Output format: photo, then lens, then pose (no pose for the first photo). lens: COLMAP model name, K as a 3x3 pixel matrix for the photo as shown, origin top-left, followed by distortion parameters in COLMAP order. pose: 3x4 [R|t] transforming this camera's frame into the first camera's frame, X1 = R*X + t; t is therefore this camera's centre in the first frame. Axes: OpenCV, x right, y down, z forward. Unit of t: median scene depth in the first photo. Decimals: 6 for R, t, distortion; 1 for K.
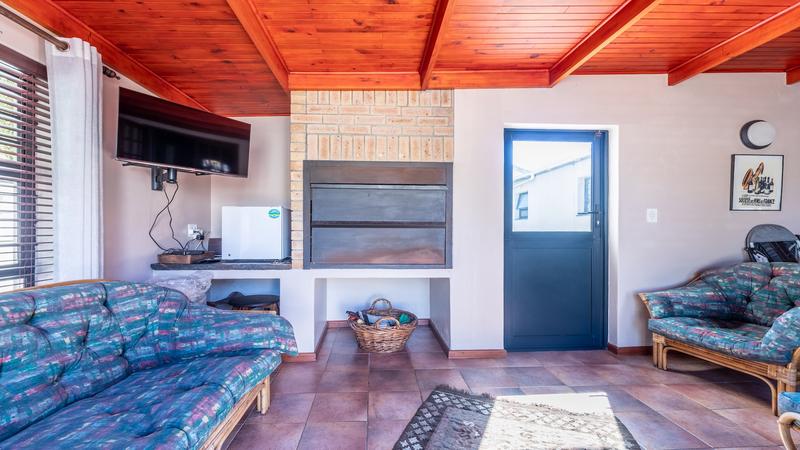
lens RADIAL K [[328.5, 0, 401.4], [0, 328.5, 227.8], [0, 0, 1]] dist [-0.001441, -0.000208]
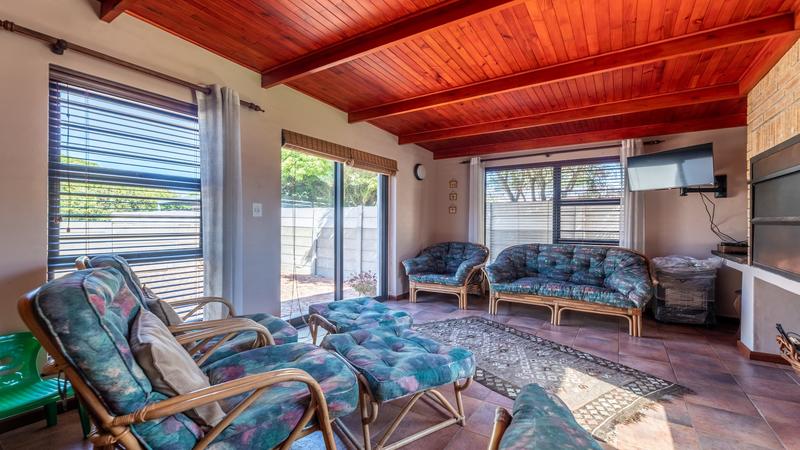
lens RADIAL K [[328.5, 0, 401.5], [0, 328.5, 225.7], [0, 0, 1]] dist [-0.001441, -0.000208]
pose [[-0.583088, -0.002172, -0.812406, 1.553322], [-0.004947, 0.999987, 0.000878, 0.018295], [0.812394, 0.004531, -0.583092, 1.002340]]
